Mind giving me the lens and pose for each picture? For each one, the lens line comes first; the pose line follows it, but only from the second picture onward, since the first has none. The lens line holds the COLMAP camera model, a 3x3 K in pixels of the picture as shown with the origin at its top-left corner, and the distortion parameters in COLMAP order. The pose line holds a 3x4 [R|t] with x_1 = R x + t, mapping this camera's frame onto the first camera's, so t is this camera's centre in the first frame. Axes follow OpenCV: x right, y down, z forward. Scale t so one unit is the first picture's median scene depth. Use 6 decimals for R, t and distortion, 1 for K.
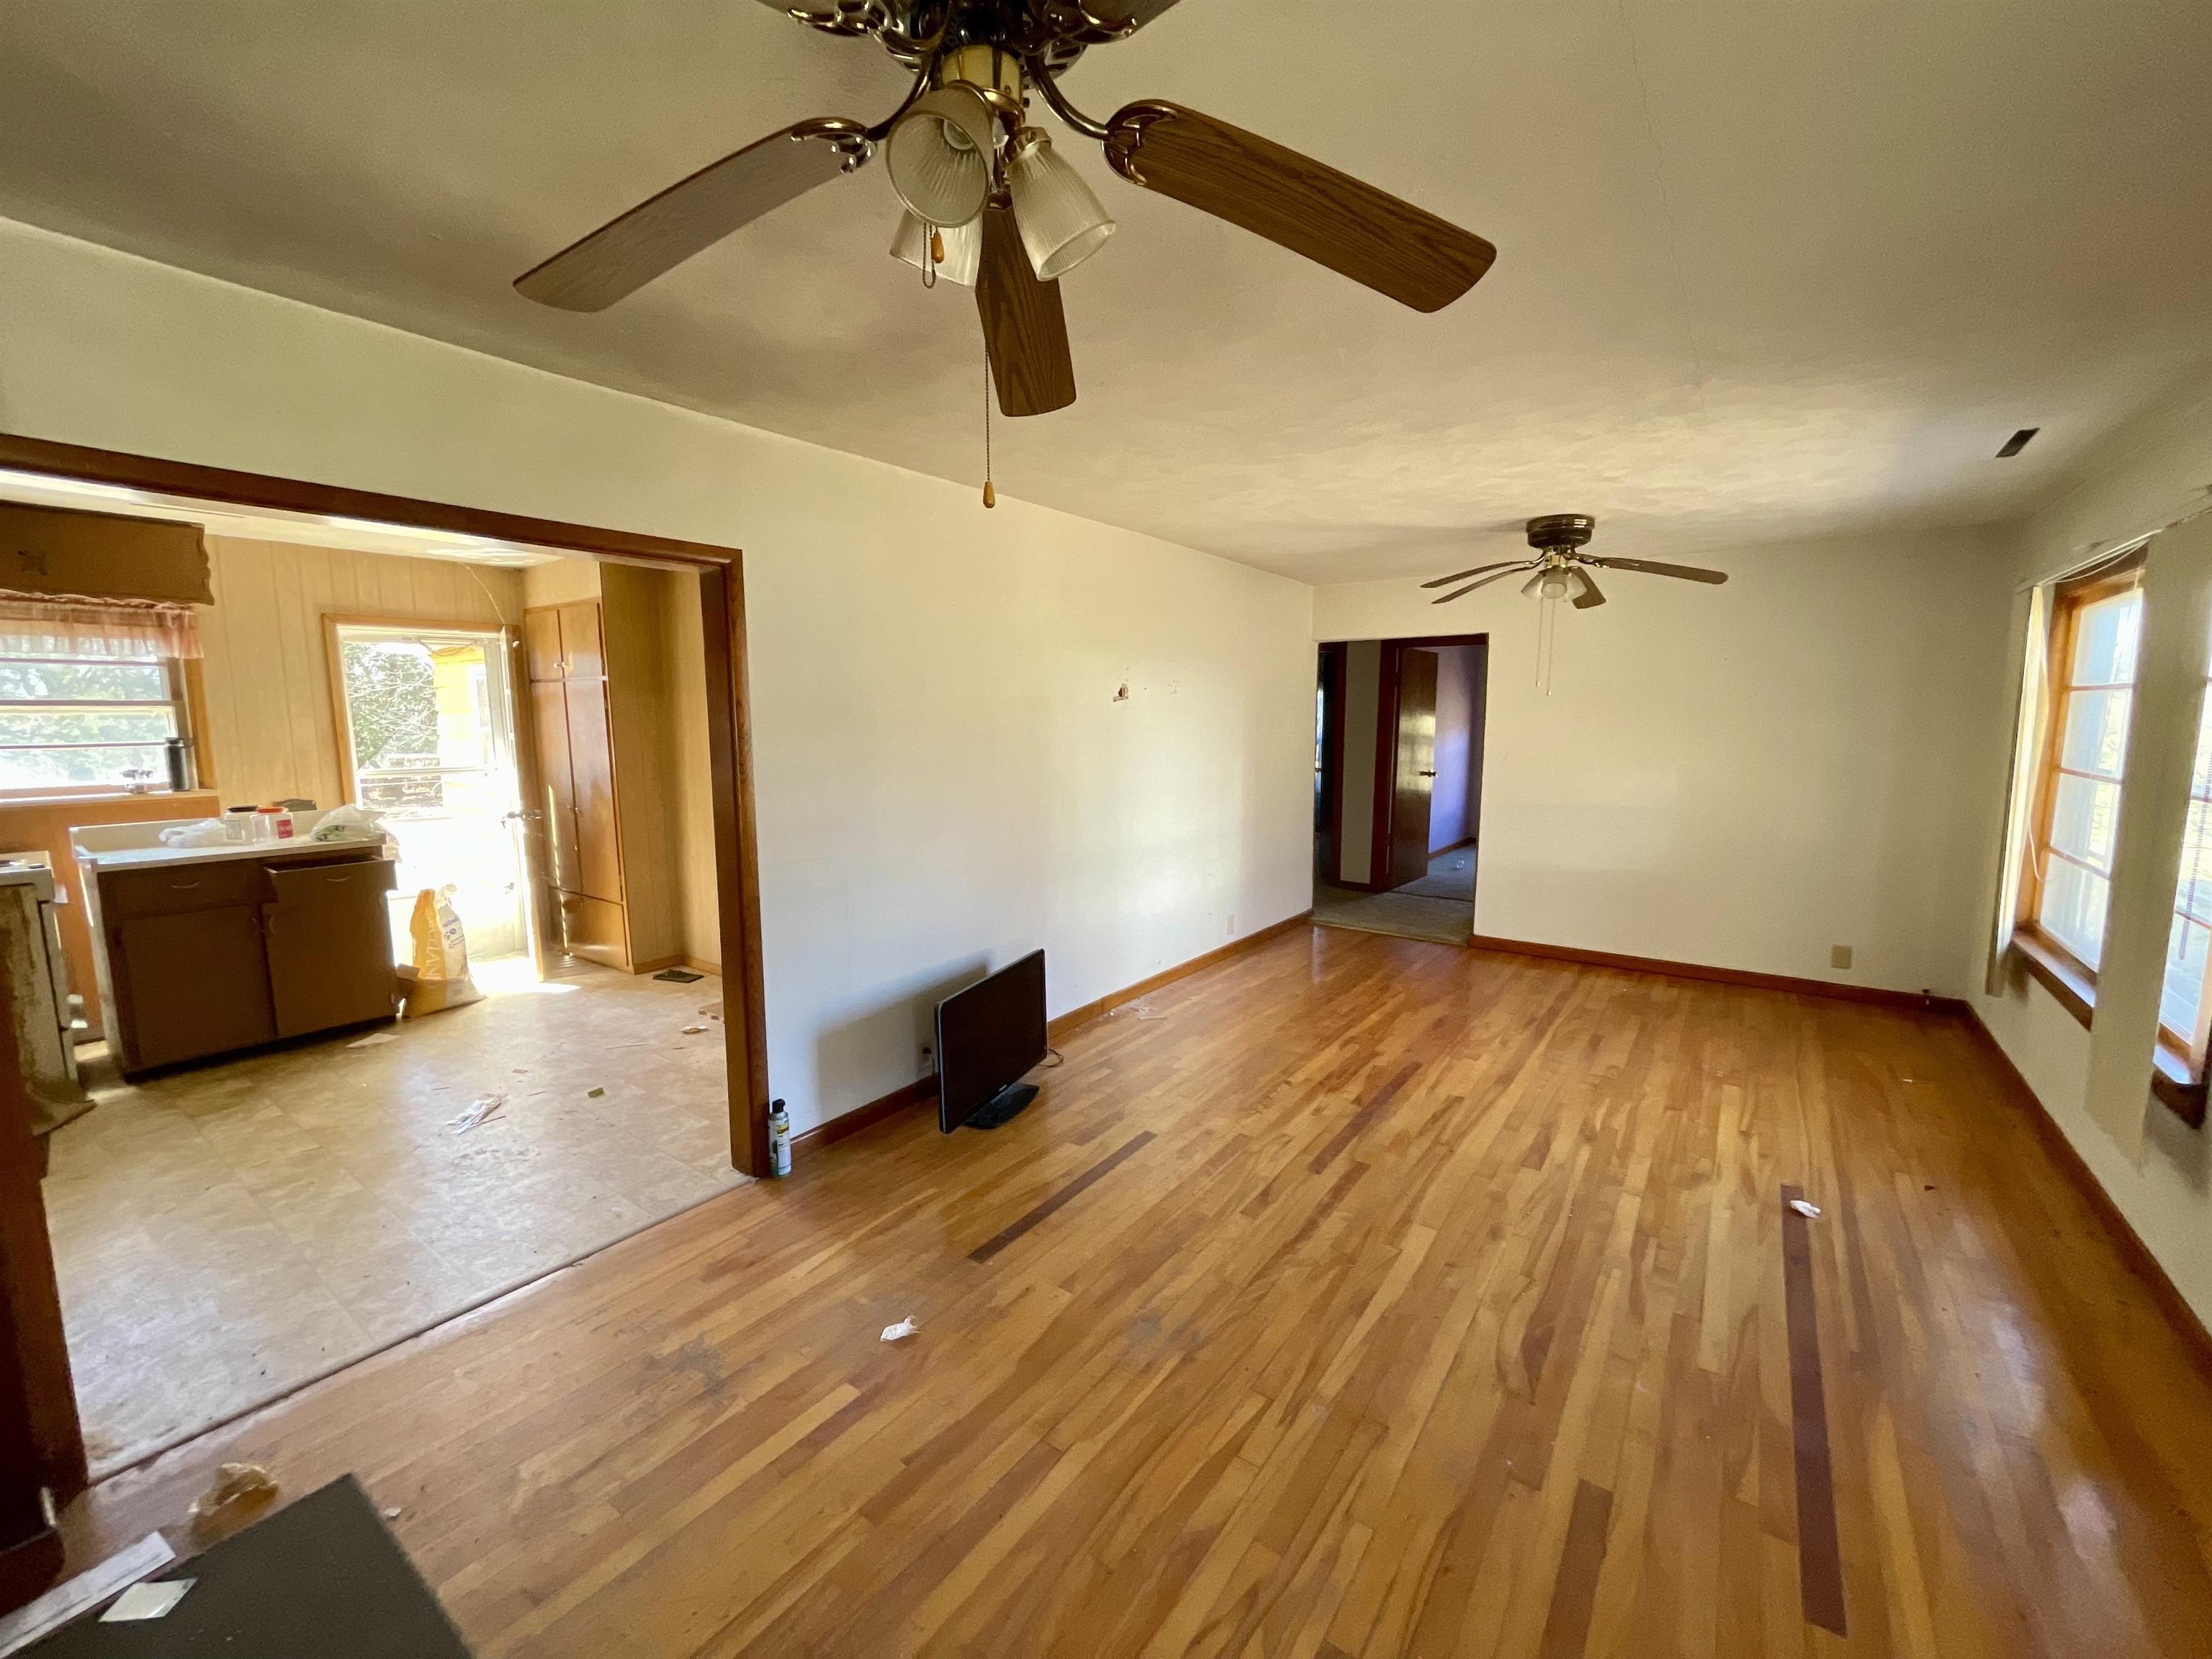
lens RADIAL K [[902.3, 0, 1106.0], [0, 902.3, 829.5], [0, 0, 1]] dist [-0.001273, -0.000248]
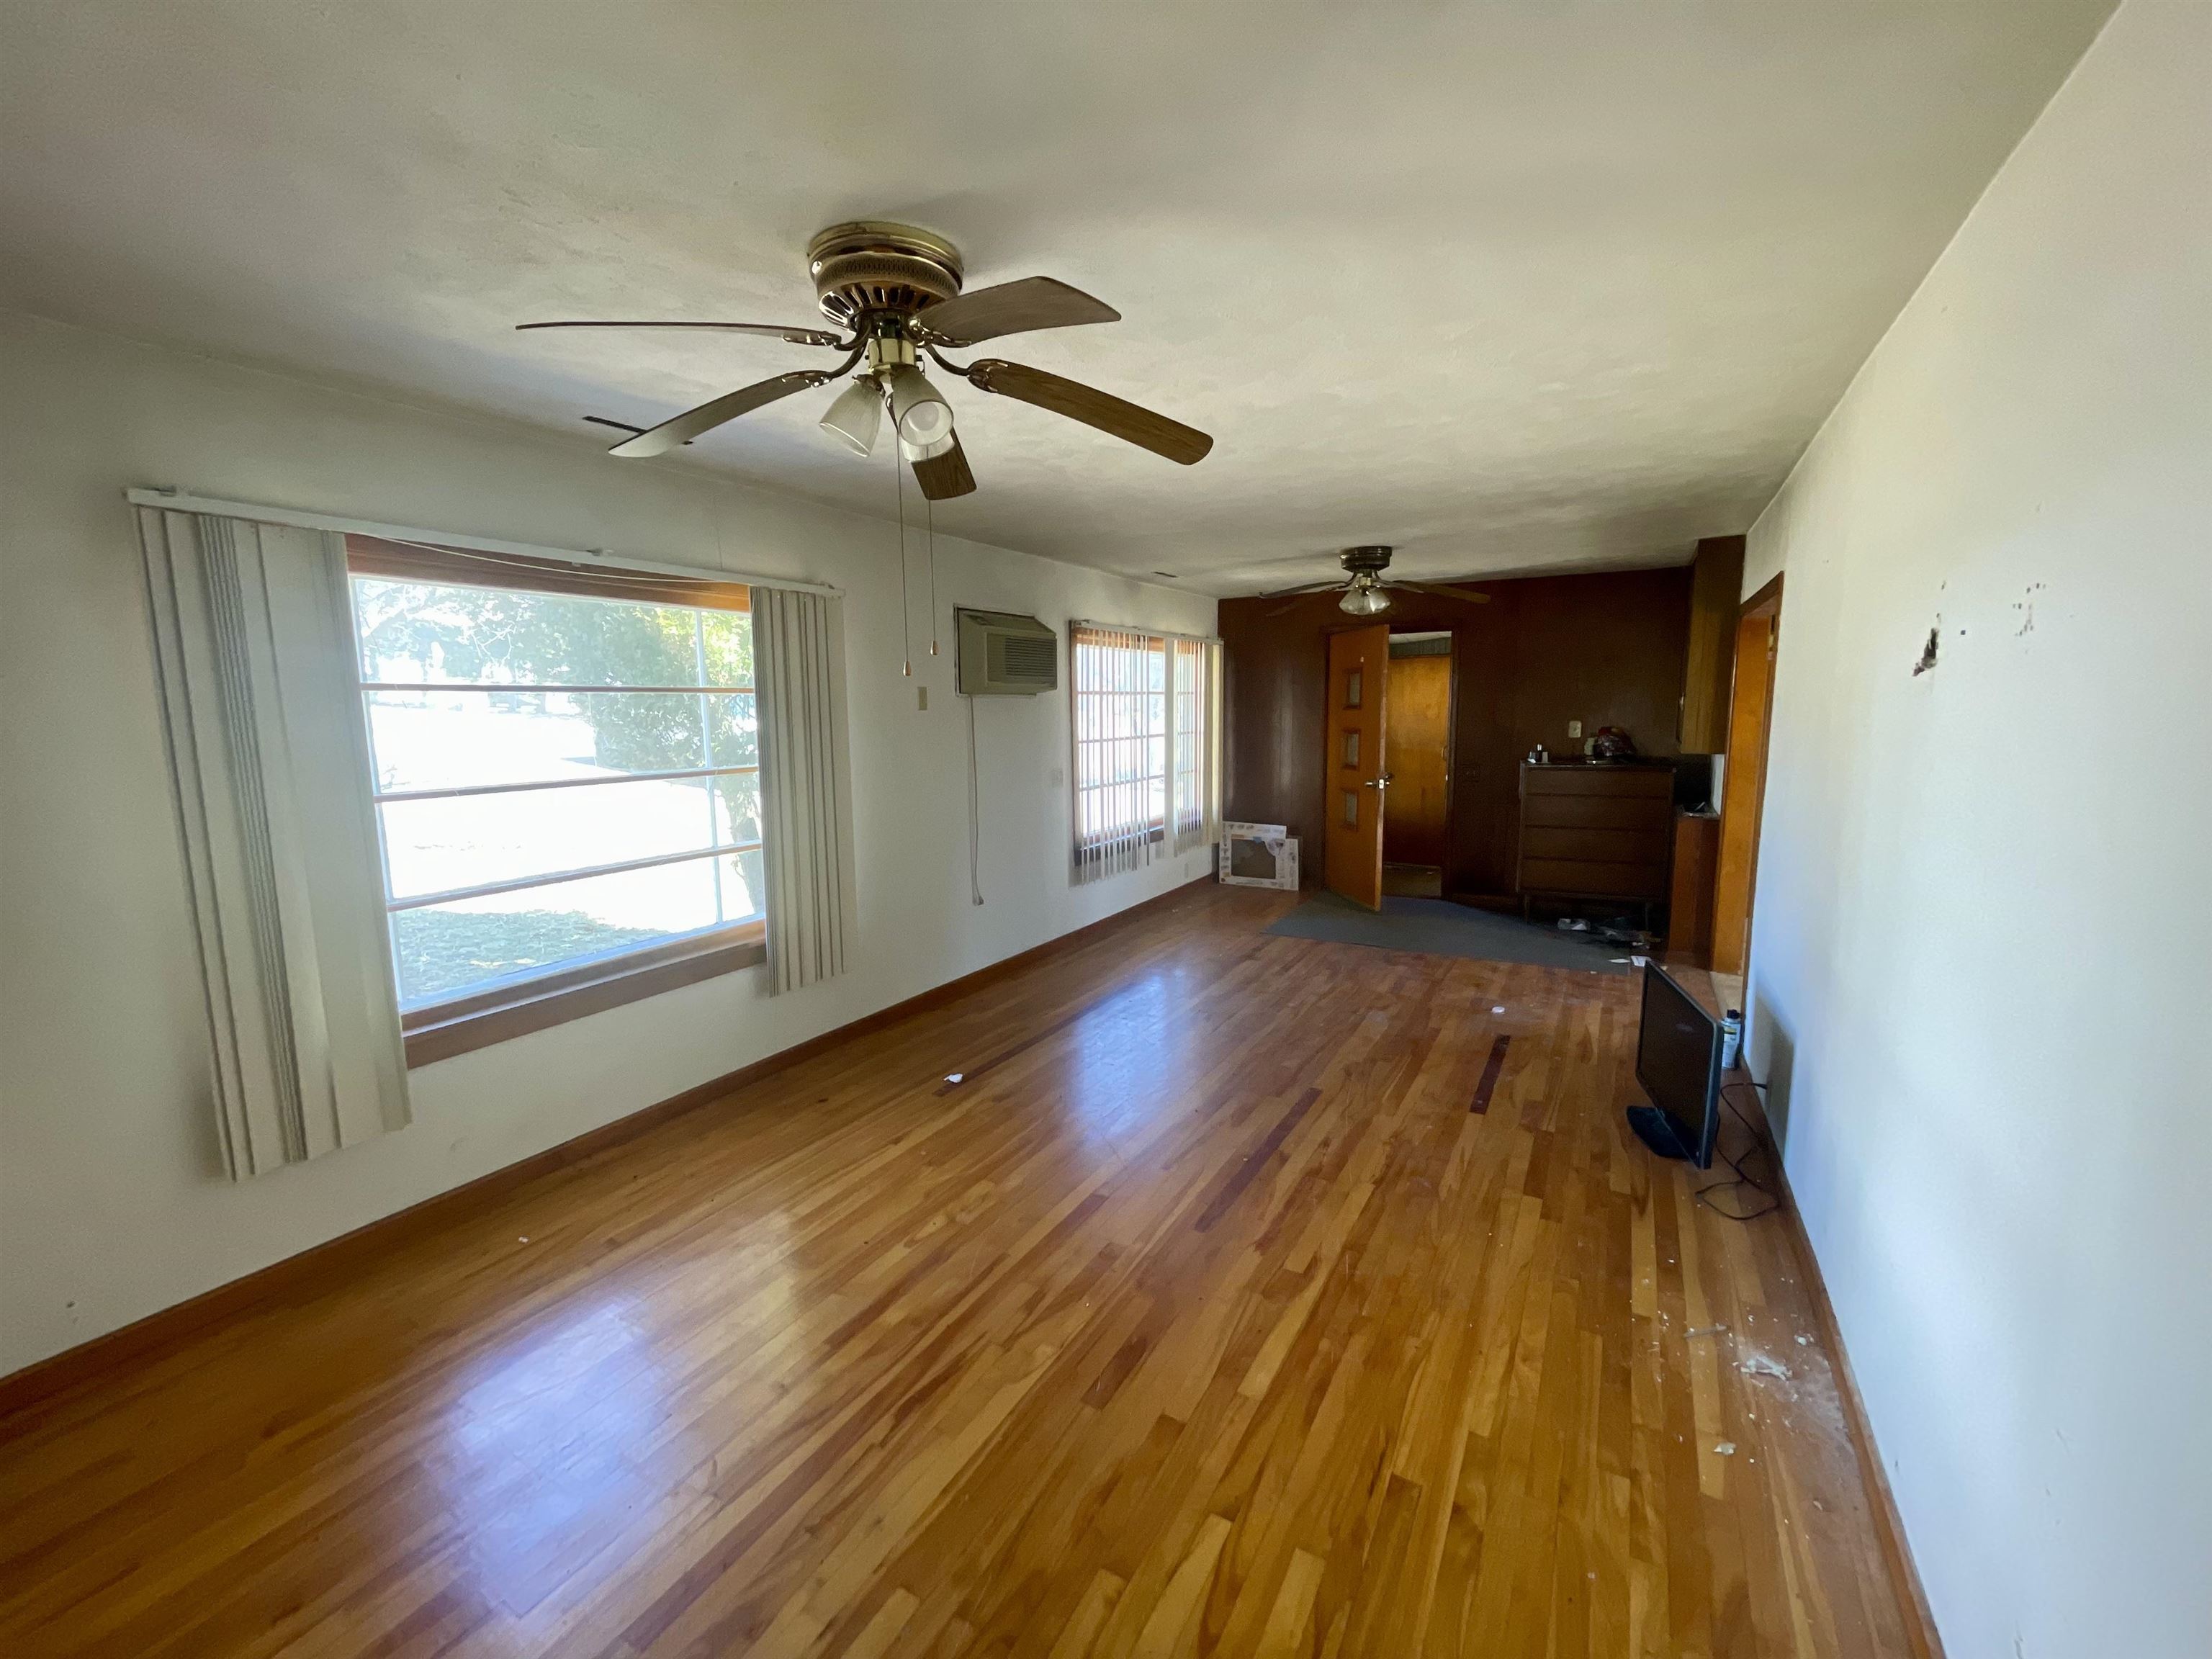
lens RADIAL K [[902.3, 0, 1106.0], [0, 902.3, 829.5], [0, 0, 1]] dist [-0.001273, -0.000248]
pose [[-0.994439, 0.030627, -0.100767, 0.565073], [0.003838, 0.966684, 0.255942, -0.240903], [0.105248, 0.254132, -0.961426, 1.865002]]
